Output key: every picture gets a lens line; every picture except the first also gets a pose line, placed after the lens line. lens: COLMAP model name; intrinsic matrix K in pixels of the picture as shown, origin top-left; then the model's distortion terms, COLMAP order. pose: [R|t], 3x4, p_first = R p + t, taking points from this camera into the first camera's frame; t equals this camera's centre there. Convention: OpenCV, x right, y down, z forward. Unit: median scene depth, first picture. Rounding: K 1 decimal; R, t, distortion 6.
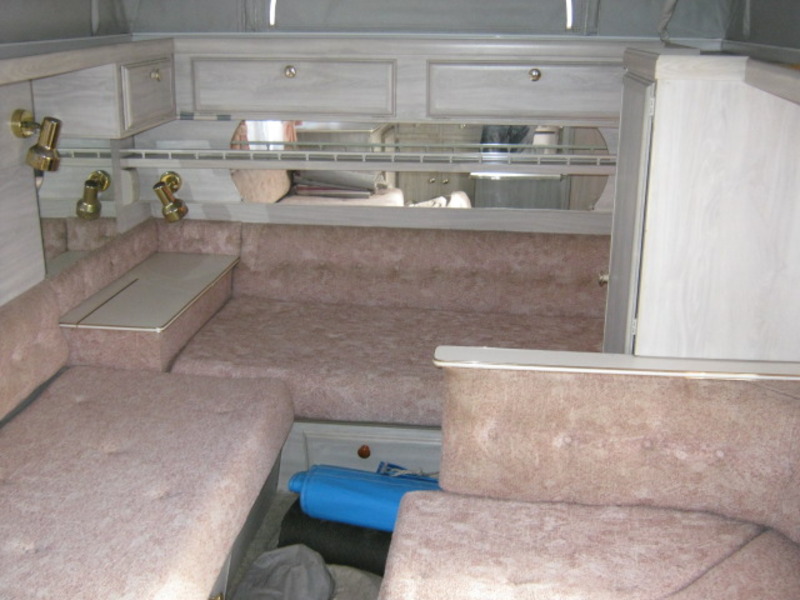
lens RADIAL K [[886.3, 0, 400.9], [0, 886.3, 299.9], [0, 0, 1]] dist [-0.088831, 0.000000]
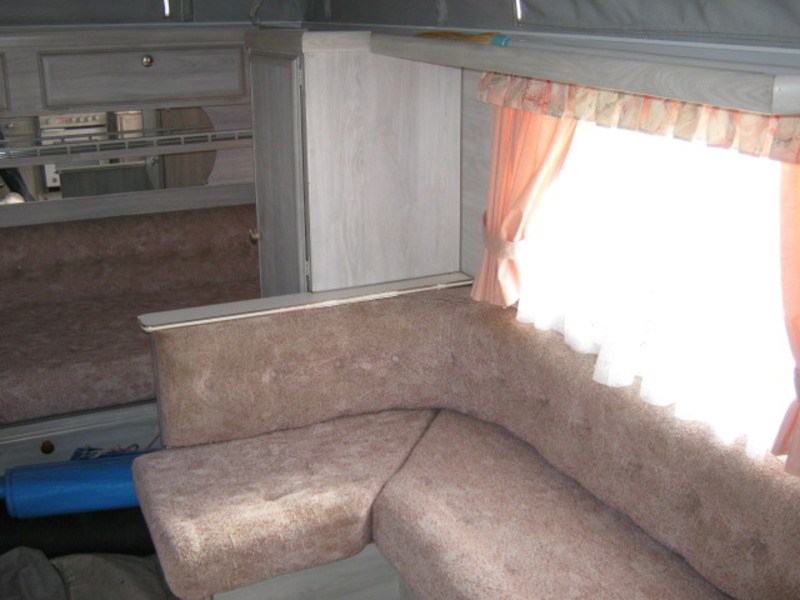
lens RADIAL K [[886.3, 0, 401.5], [0, 886.3, 298.5], [0, 0, 1]] dist [-0.088831, 0.000000]
pose [[0.849275, -0.168969, 0.500181, -0.176086], [0.166113, 0.984806, 0.050634, 0.025464], [-0.501136, 0.040085, 0.864439, -0.055140]]
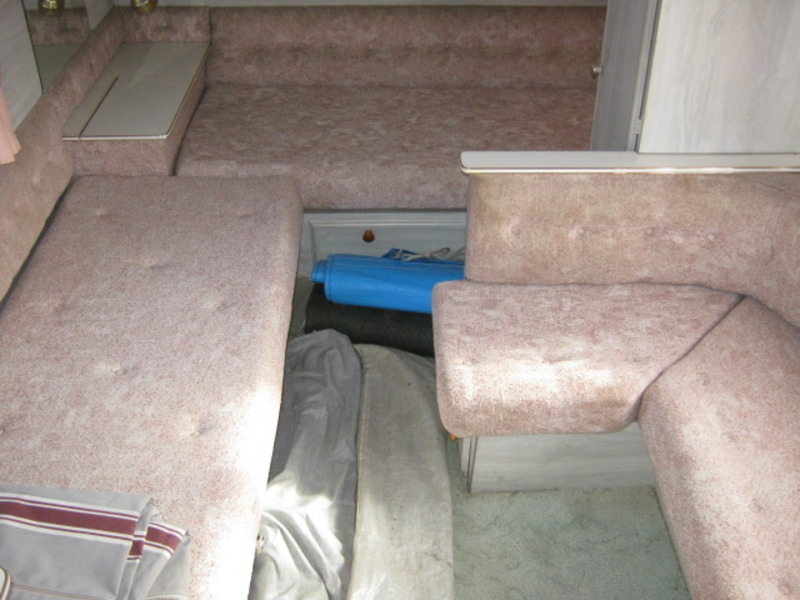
lens RADIAL K [[886.3, 0, 400.8], [0, 886.3, 301.7], [0, 0, 1]] dist [-0.088831, 0.000000]
pose [[0.991331, -0.079088, 0.104917, -0.130959], [0.042979, 0.949802, 0.309886, -0.091893], [-0.124158, -0.302690, 0.944967, -0.055132]]
